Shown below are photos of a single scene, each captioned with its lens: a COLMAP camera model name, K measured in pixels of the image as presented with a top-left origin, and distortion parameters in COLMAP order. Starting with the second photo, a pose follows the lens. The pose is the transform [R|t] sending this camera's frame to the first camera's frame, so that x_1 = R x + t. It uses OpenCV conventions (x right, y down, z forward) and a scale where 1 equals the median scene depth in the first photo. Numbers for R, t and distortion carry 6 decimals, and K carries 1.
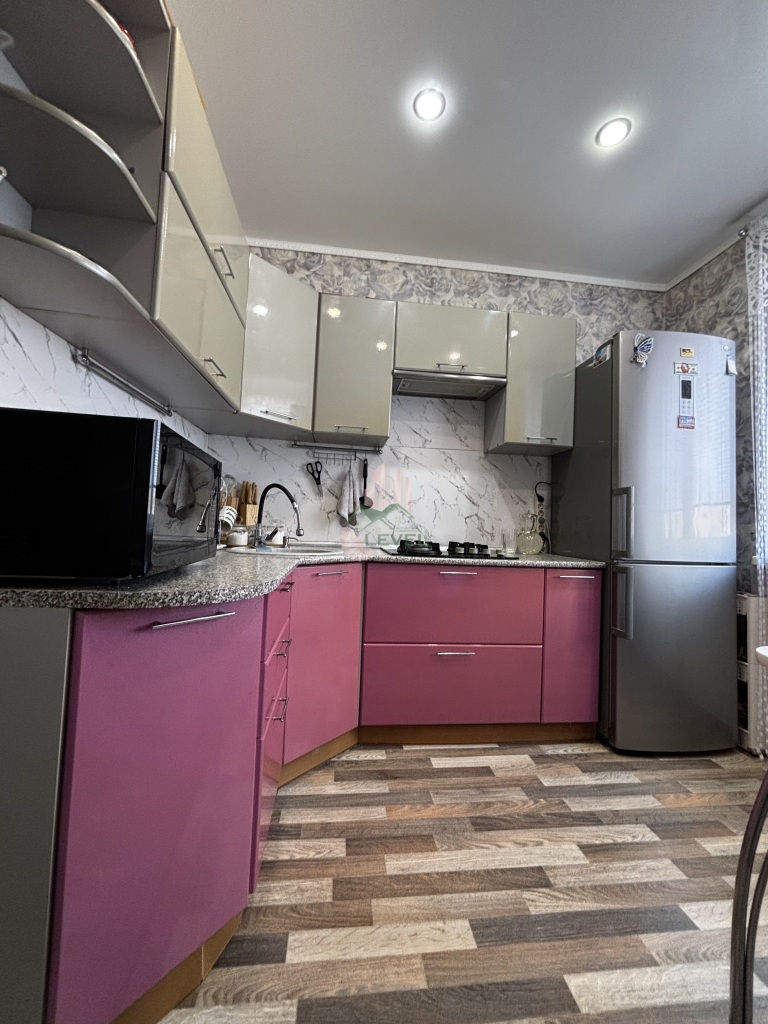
lens RADIAL K [[411.8, 0, 383.1], [0, 411.8, 513.5], [0, 0, 1]] dist [-0.003537, 0.000697]
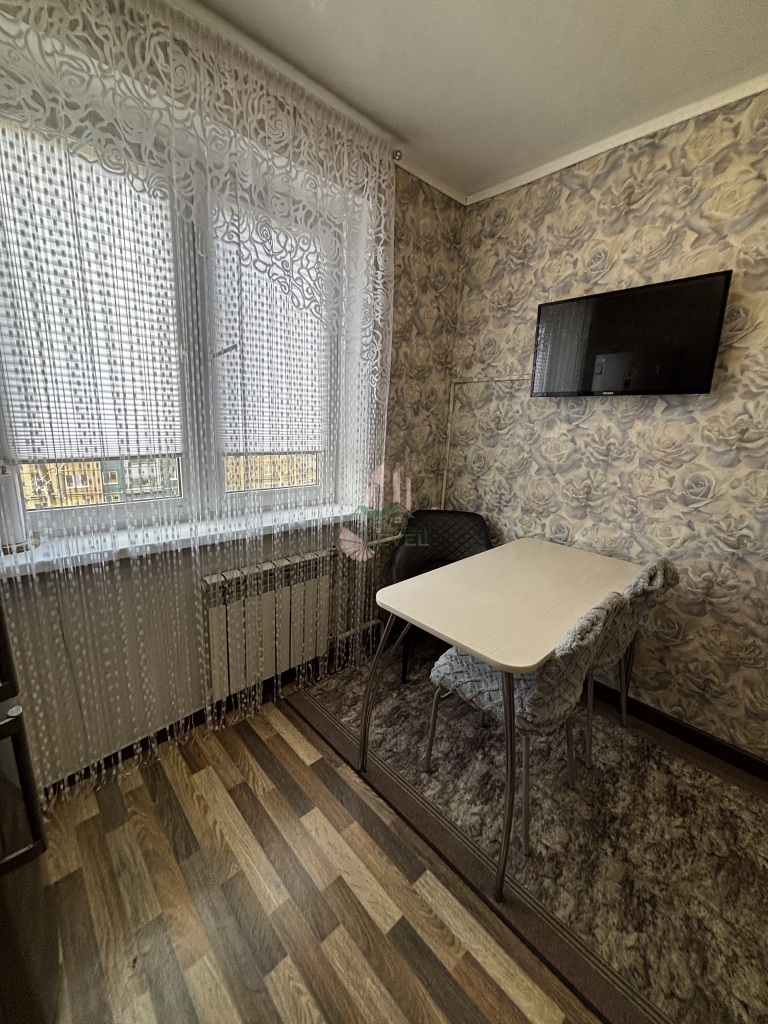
lens RADIAL K [[411.8, 0, 377.9], [0, 411.8, 514.4], [0, 0, 1]] dist [-0.003537, 0.000697]
pose [[-0.589837, -0.248100, 0.768465, 0.101573], [-0.090116, 0.965912, 0.242678, -0.164029], [-0.802478, 0.073890, -0.592089, 0.797872]]
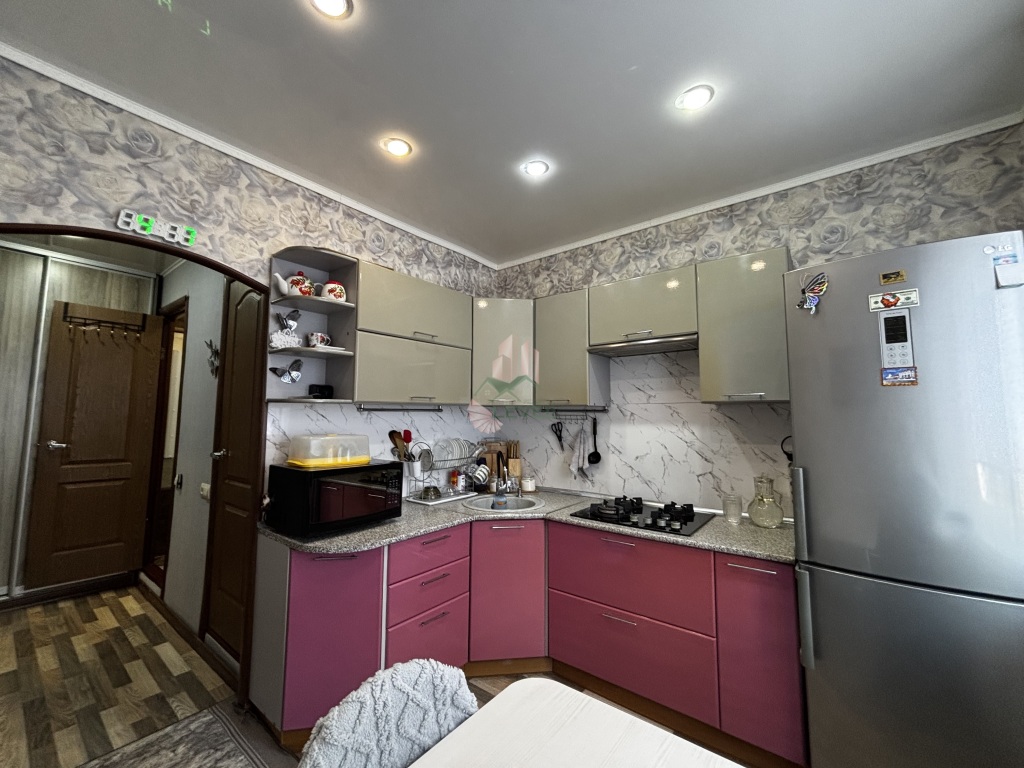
lens RADIAL K [[411.8, 0, 510.1], [0, 411.8, 381.0], [0, 0, 1]] dist [-0.003537, 0.000697]
pose [[0.707246, -0.094779, -0.700585, 0.660660], [0.041847, 0.994847, -0.092344, -0.154507], [0.705728, 0.035993, 0.707568, 0.031855]]
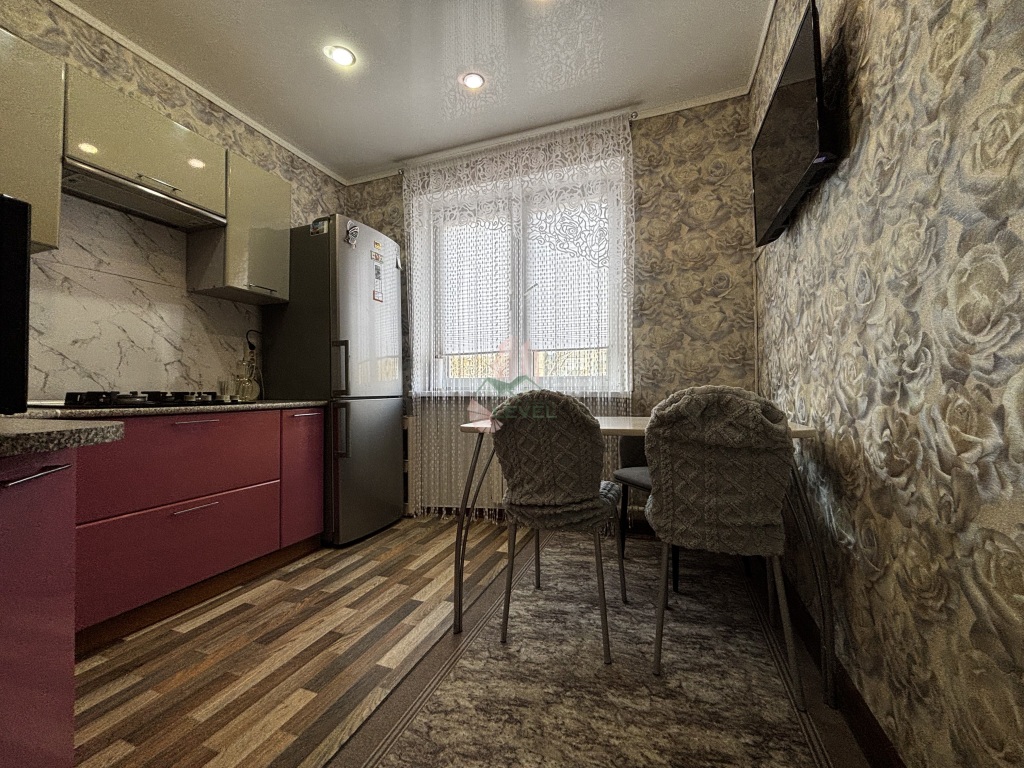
lens RADIAL K [[411.8, 0, 512.6], [0, 411.8, 386.4], [0, 0, 1]] dist [-0.003537, 0.000697]
pose [[0.454909, -0.032614, 0.889941, -0.269973], [-0.005164, 0.999216, 0.039258, 0.022658], [-0.890523, -0.022454, 0.454383, -0.043414]]
